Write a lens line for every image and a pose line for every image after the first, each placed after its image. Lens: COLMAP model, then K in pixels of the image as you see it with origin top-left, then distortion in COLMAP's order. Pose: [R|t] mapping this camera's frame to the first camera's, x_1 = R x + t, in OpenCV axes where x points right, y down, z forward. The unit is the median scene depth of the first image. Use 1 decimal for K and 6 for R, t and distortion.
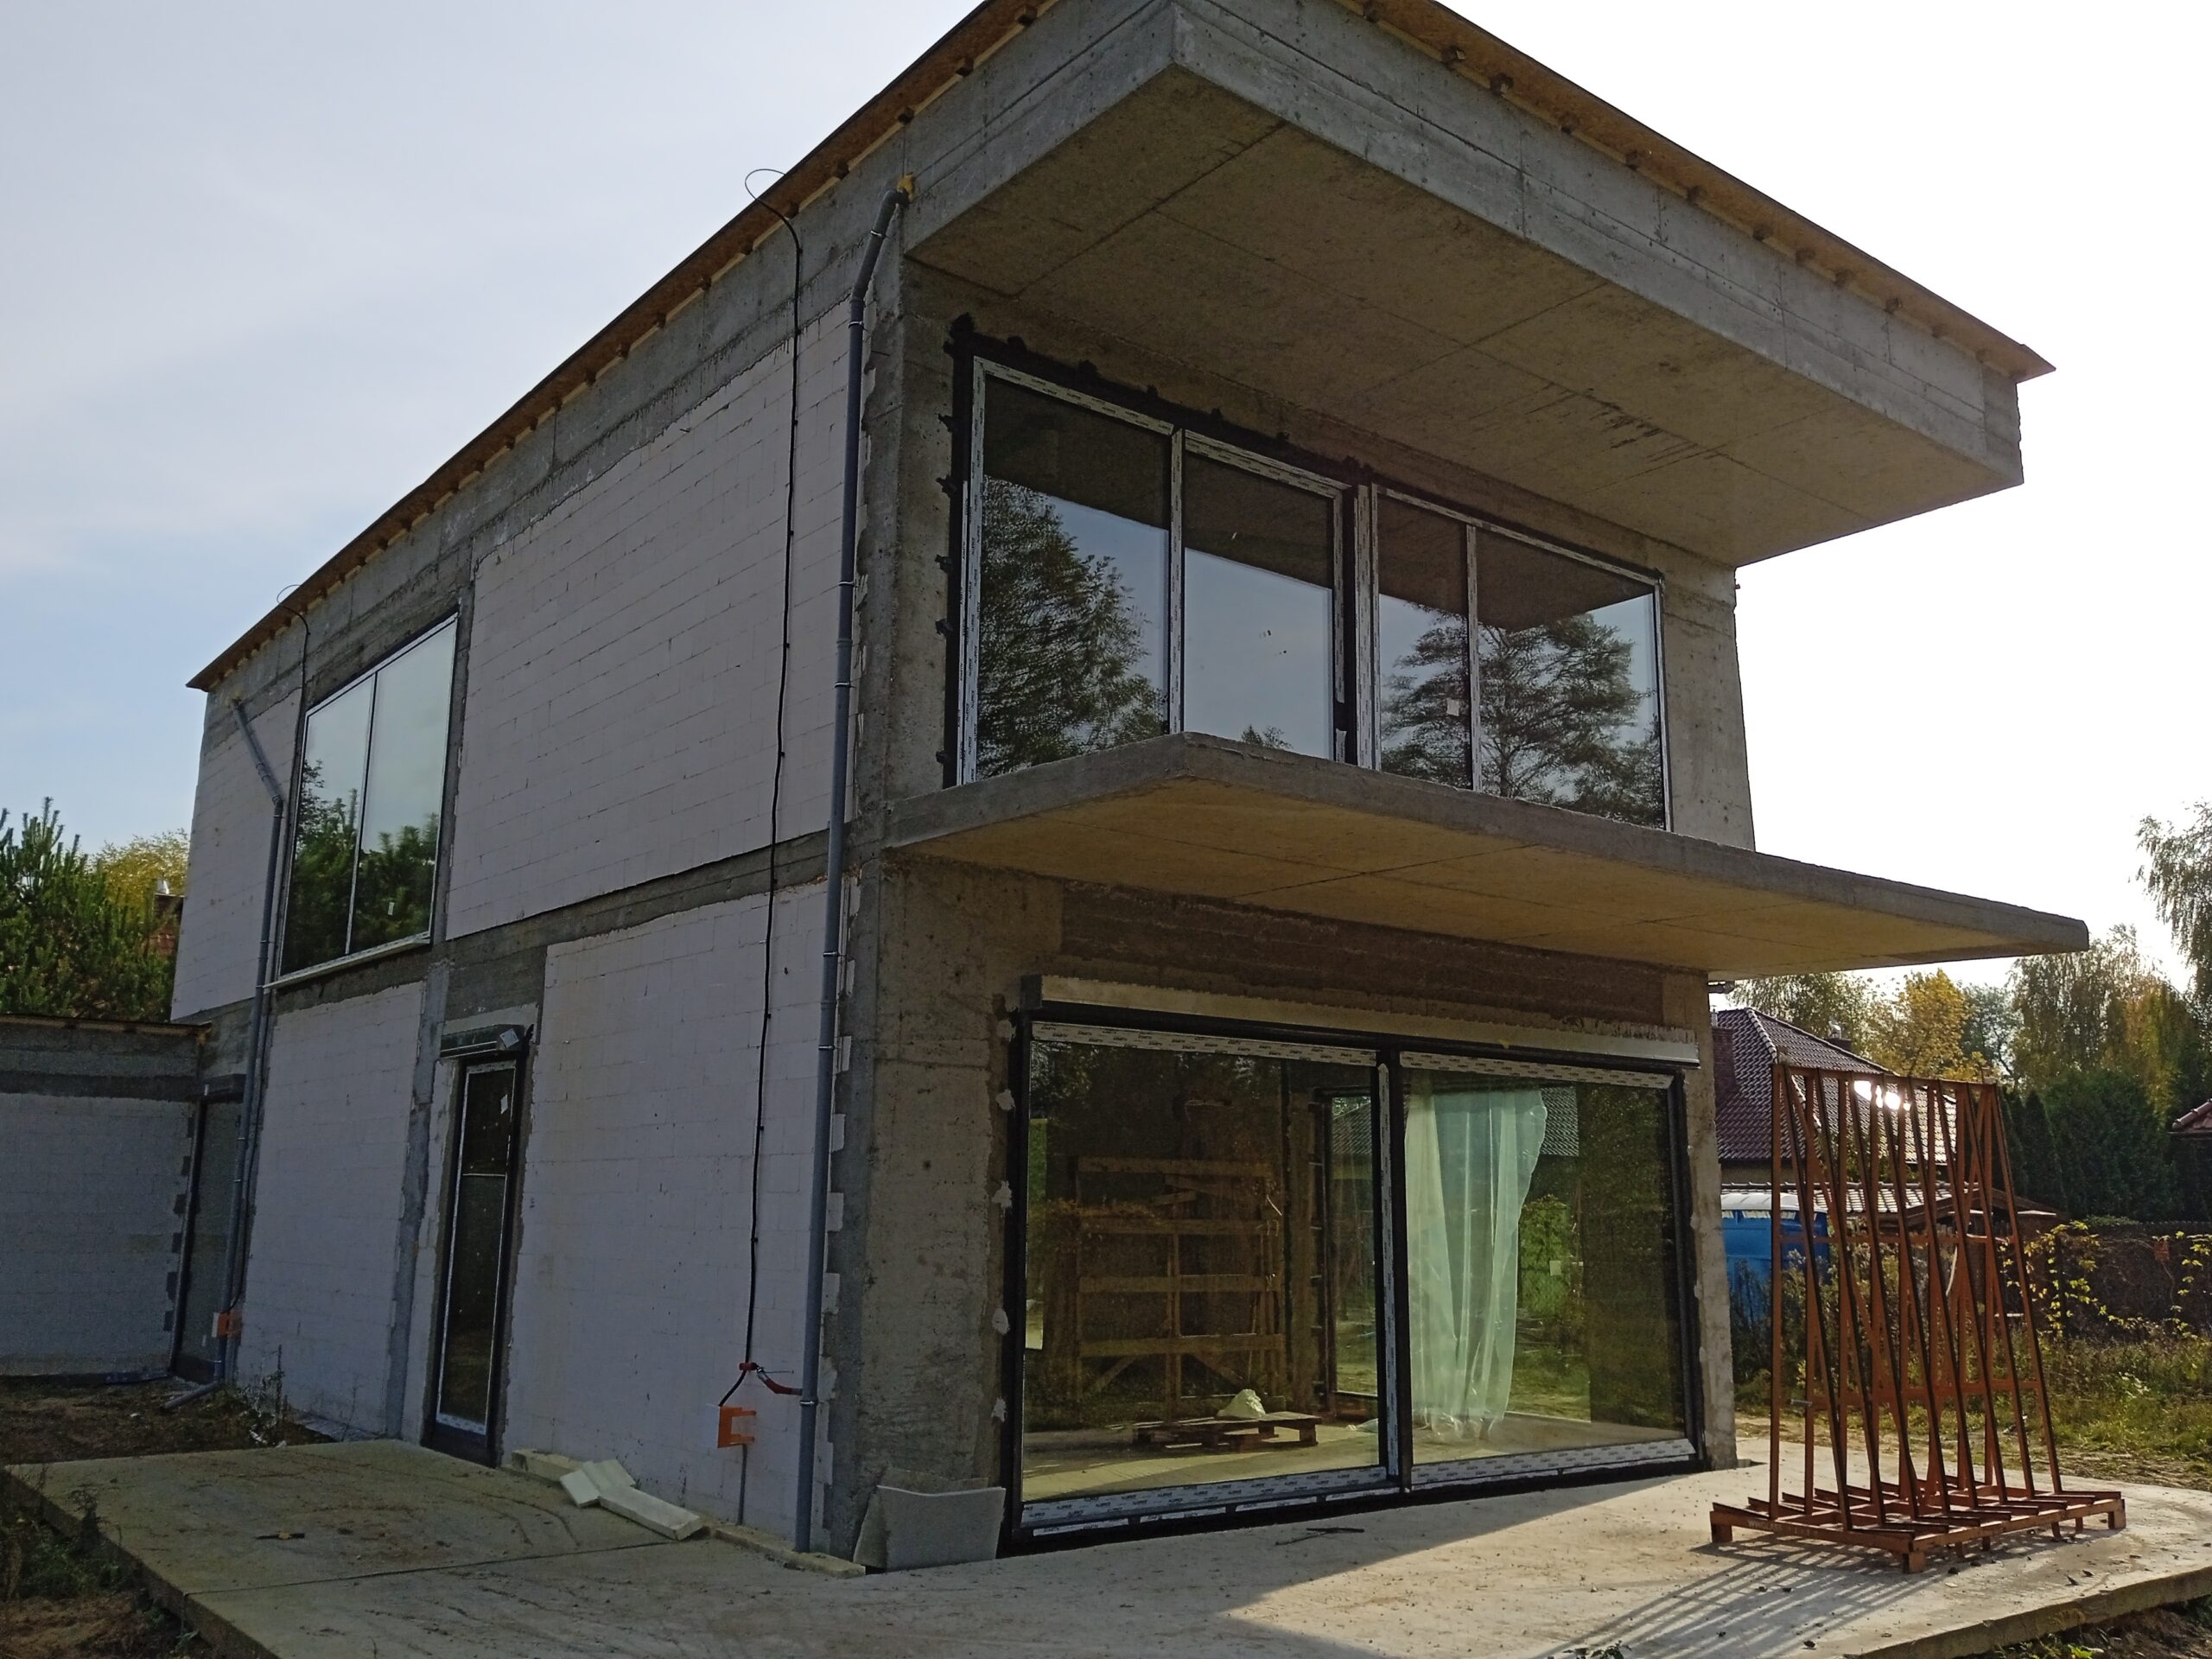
lens RADIAL K [[1856.7, 0, 1124.9], [0, 1856.7, 826.0], [0, 0, 1]] dist [0.116449, -0.198392]
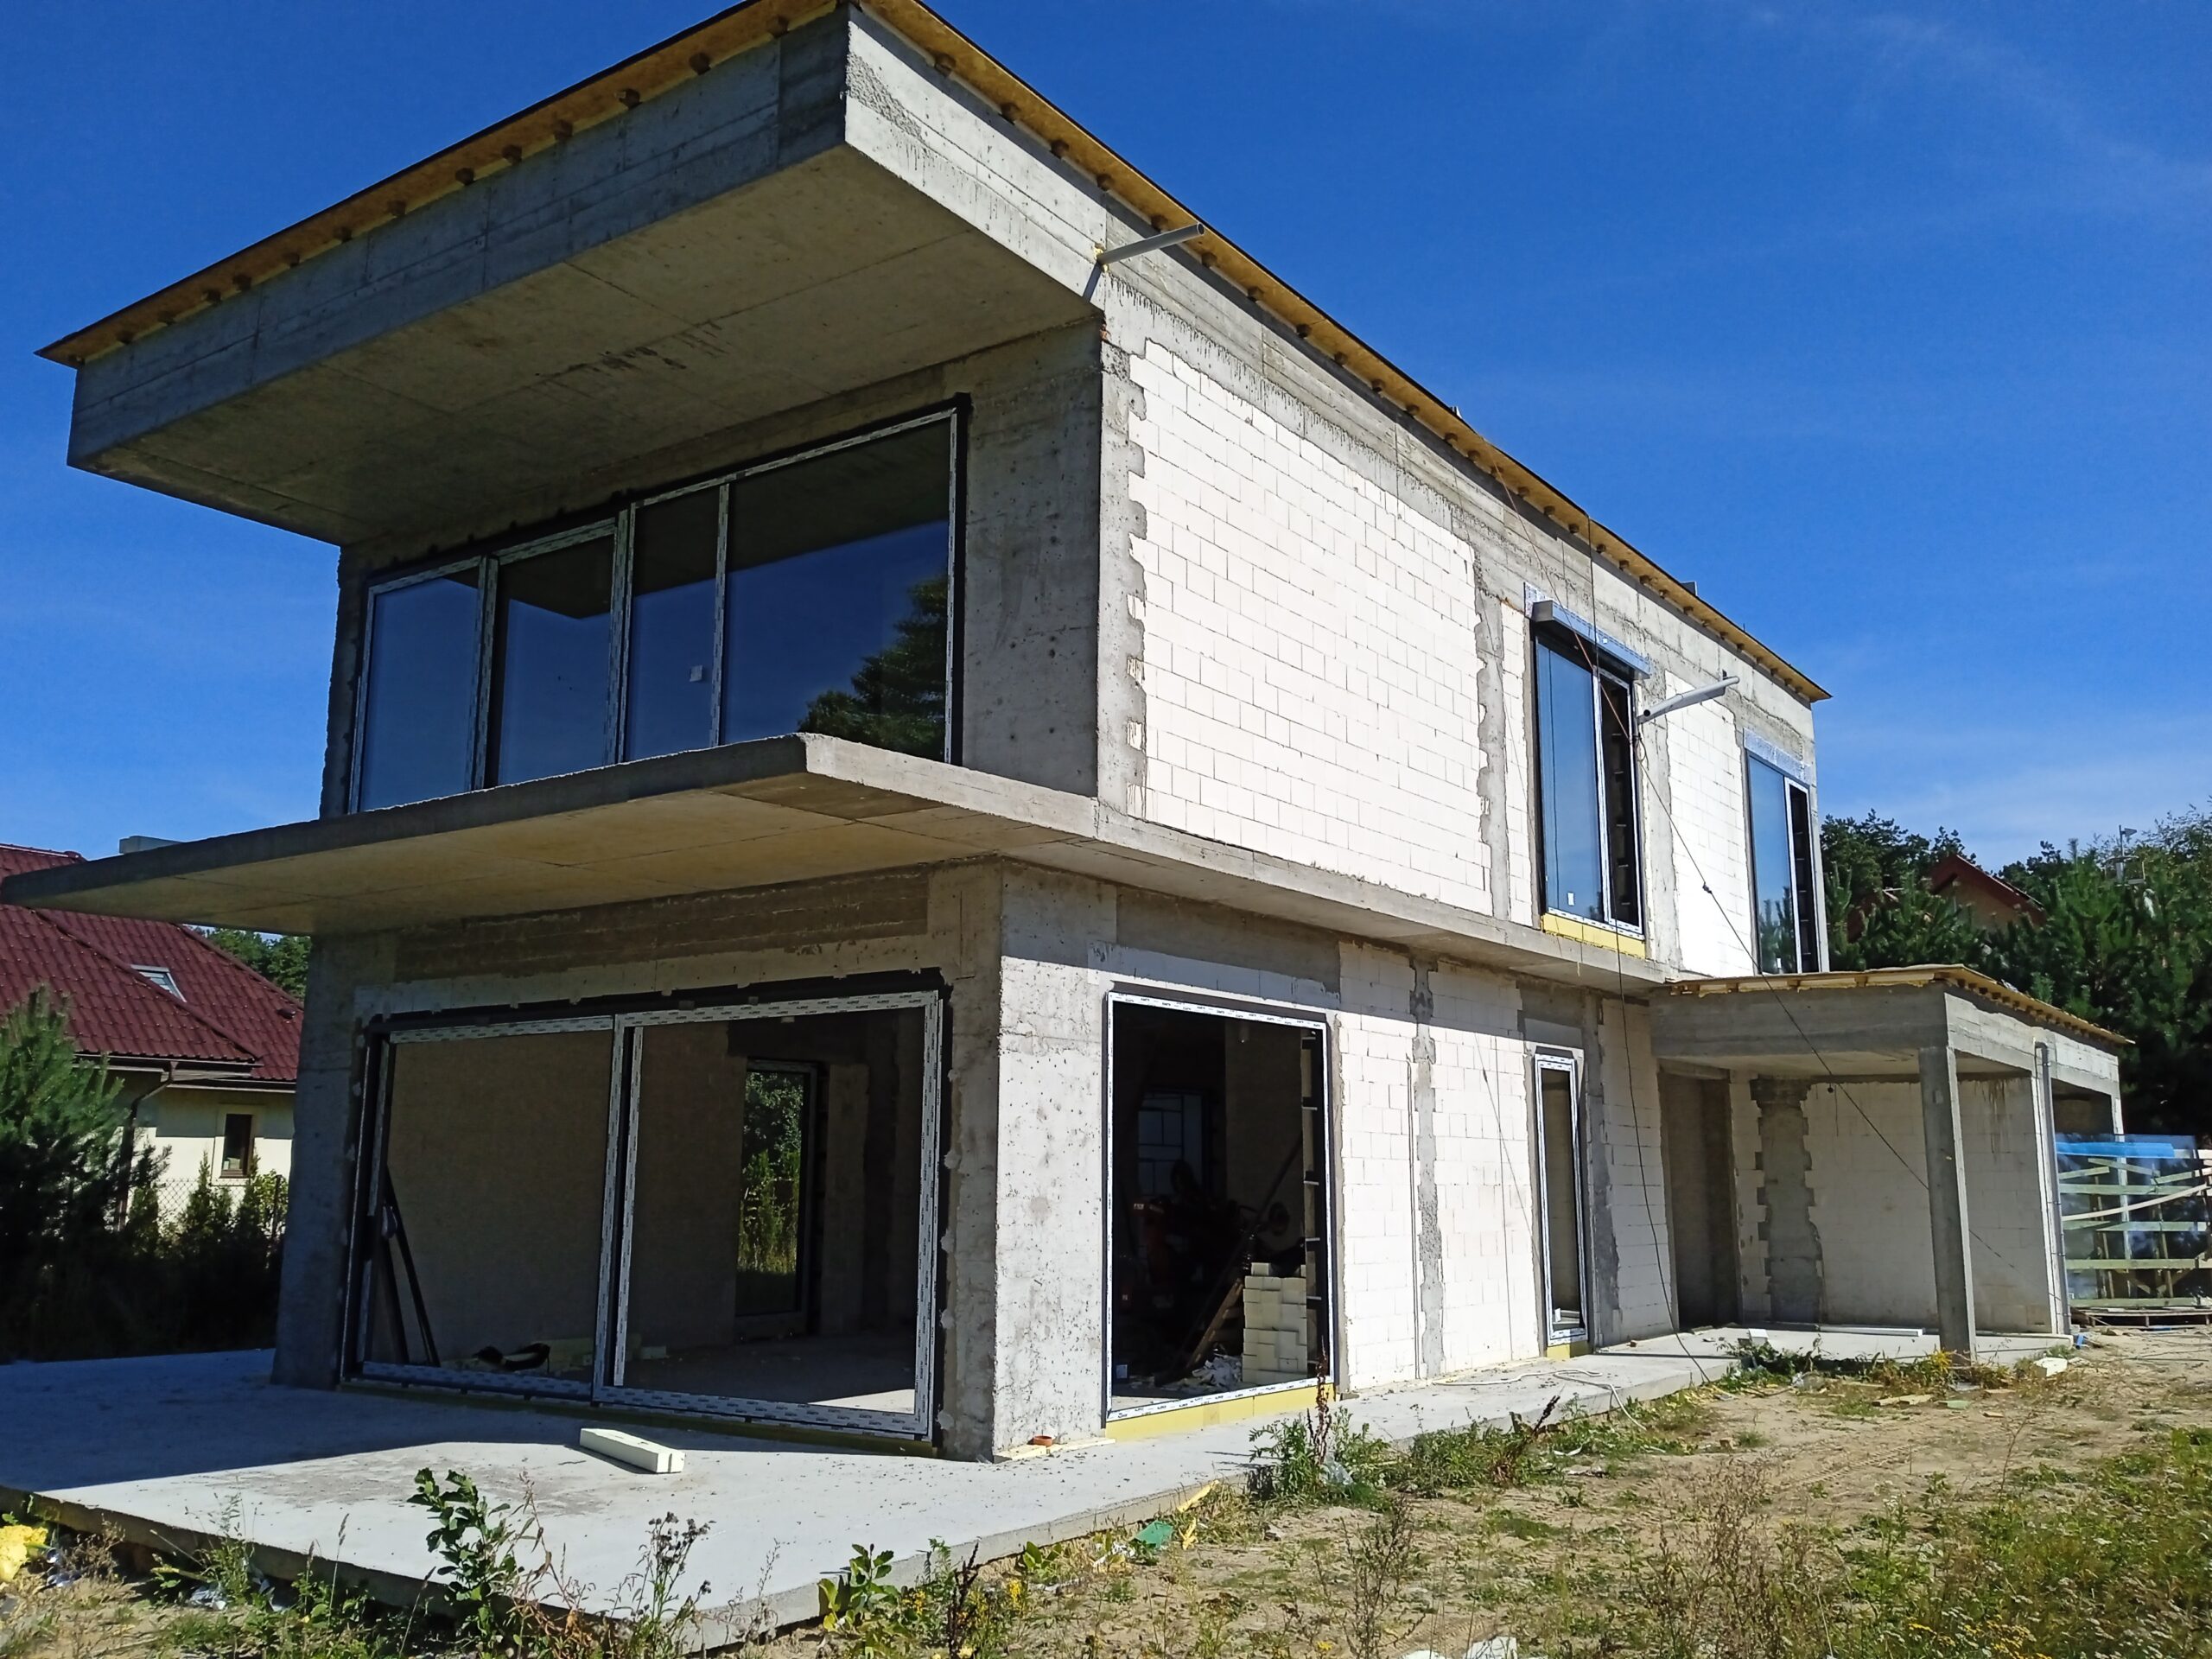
lens RADIAL K [[1856.7, 0, 1104.6], [0, 1856.7, 818.1], [0, 0, 1]] dist [0.116449, -0.198392]
pose [[0.279234, -0.189770, -0.941284, 1.306400], [0.192812, 0.971392, -0.138642, 0.220175], [0.940666, -0.142778, 0.307835, 0.957619]]
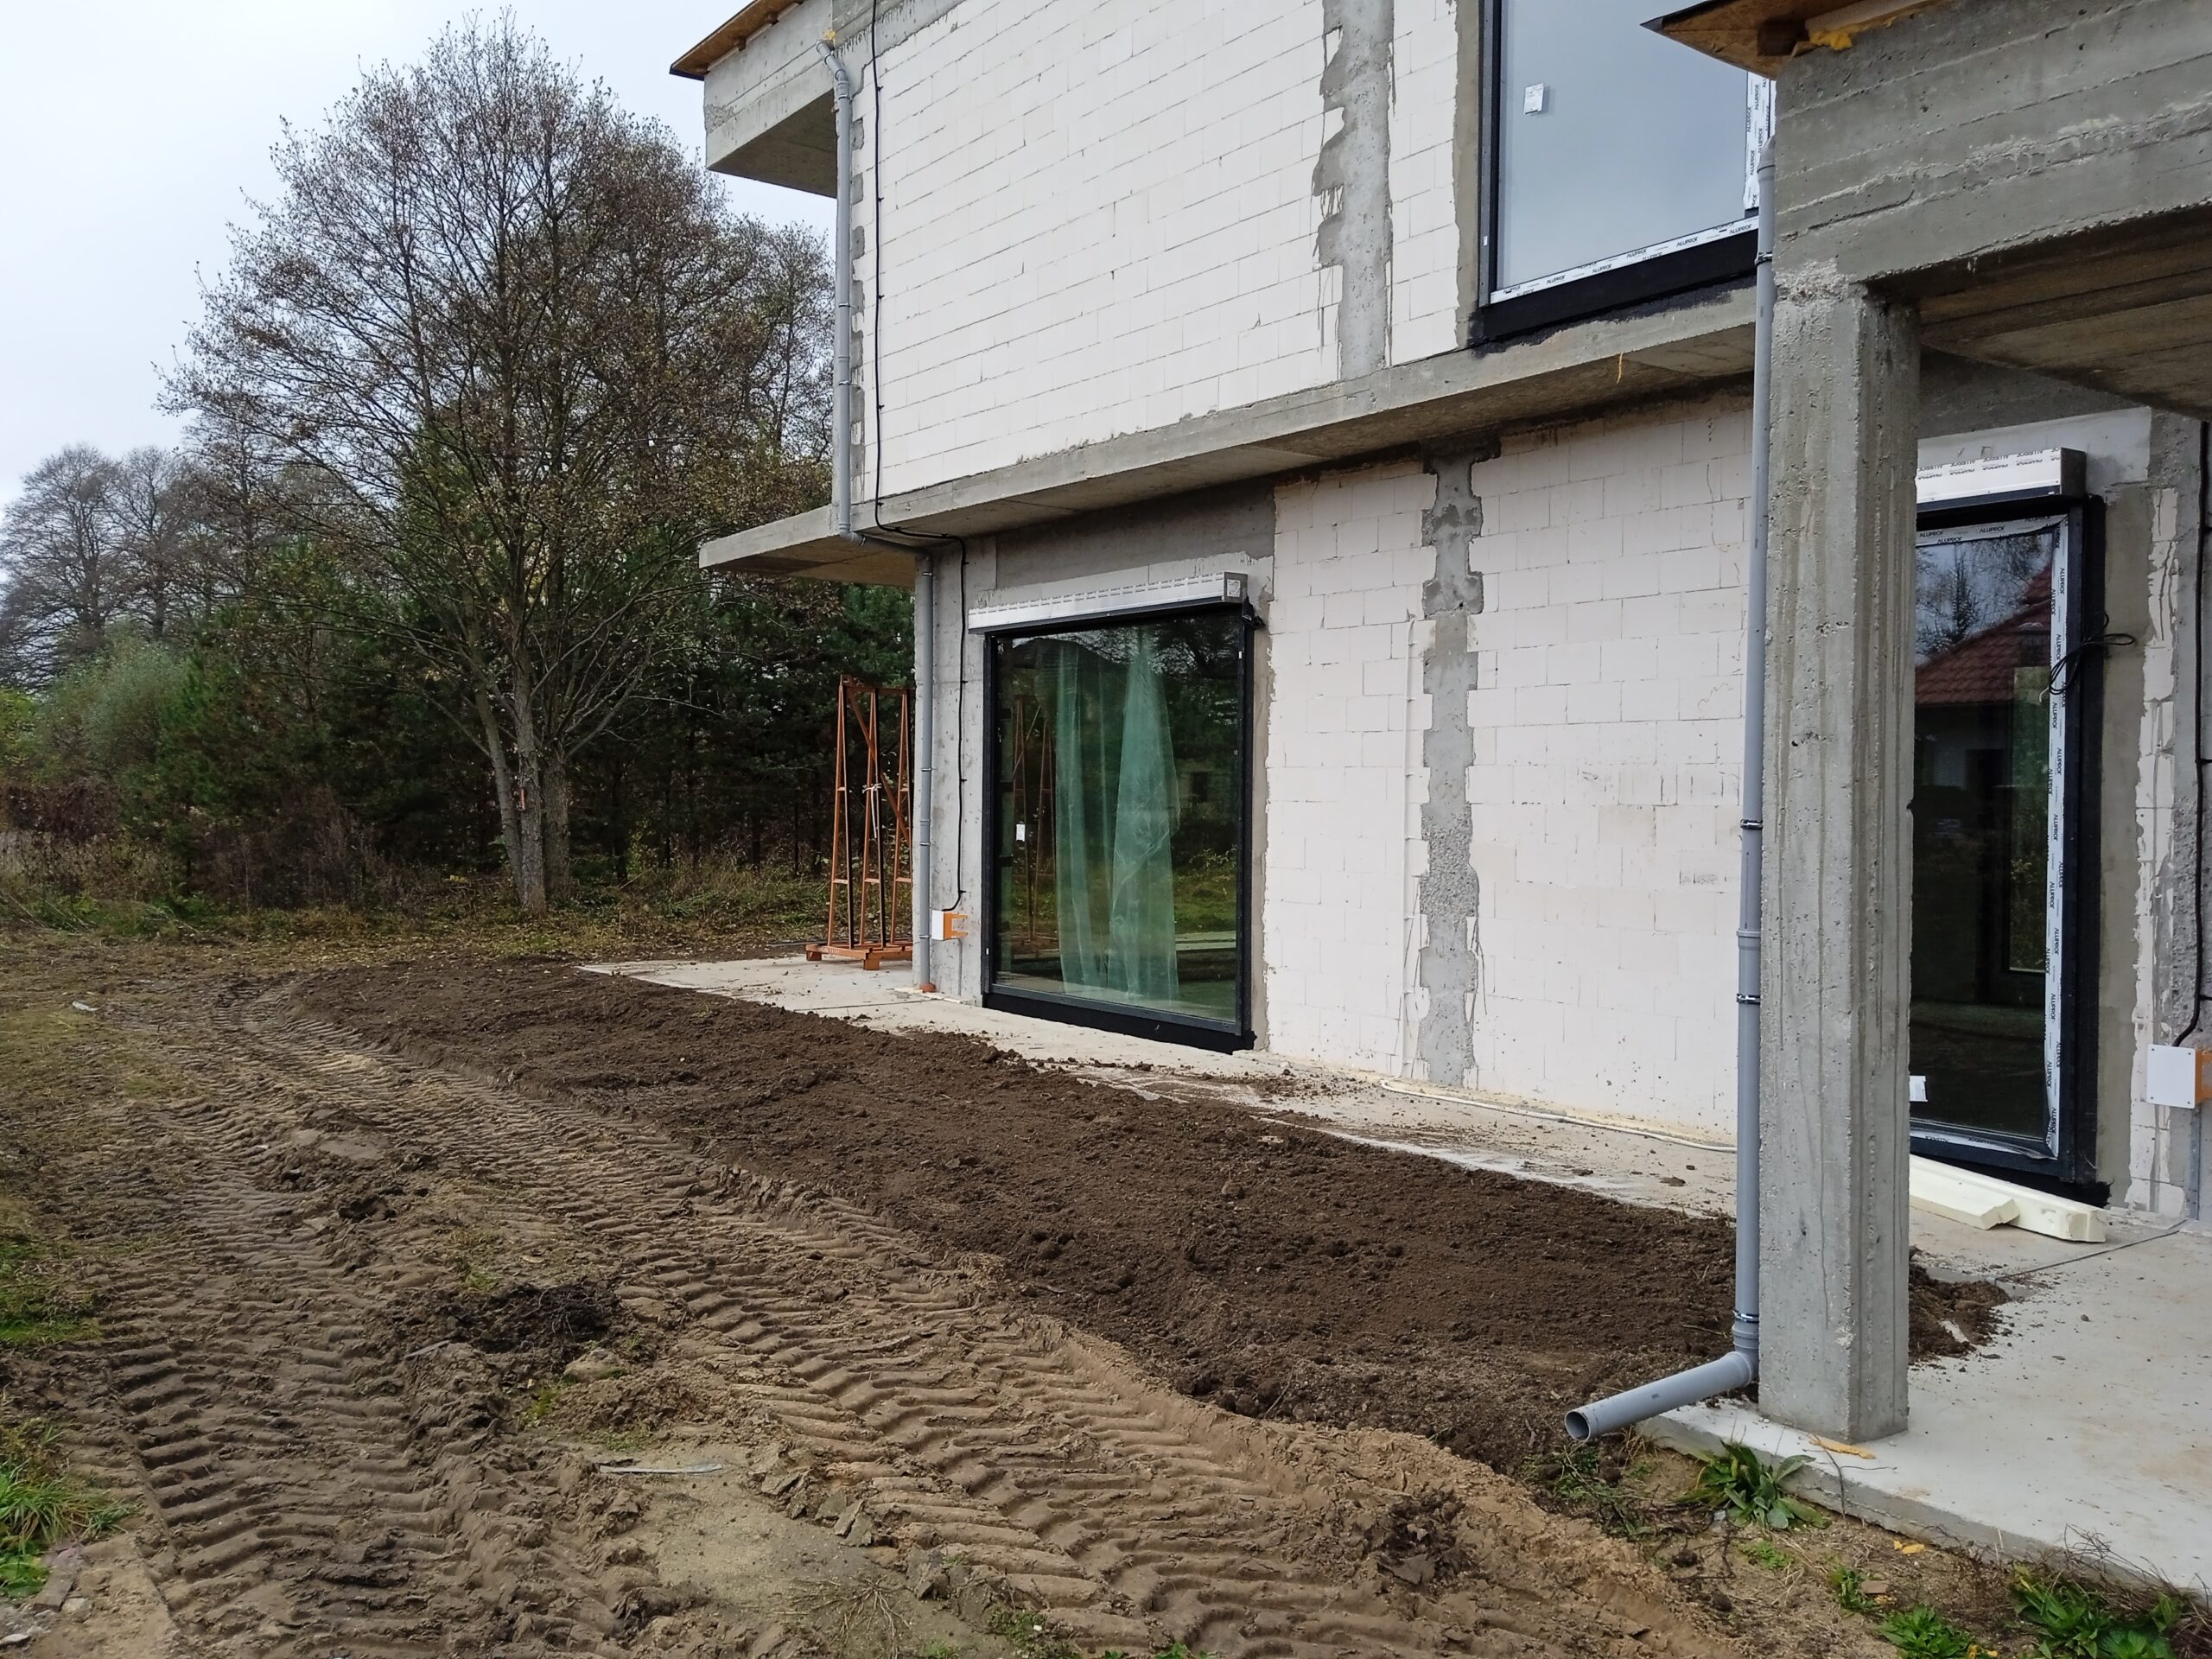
lens RADIAL K [[1856.7, 0, 1105.0], [0, 1856.7, 822.2], [0, 0, 1]] dist [0.116449, -0.198392]
pose [[-0.999023, -0.018178, 0.040279, 0.196537], [-0.025444, 0.981843, -0.187982, 0.505852], [-0.036131, -0.188823, -0.981346, 2.385282]]
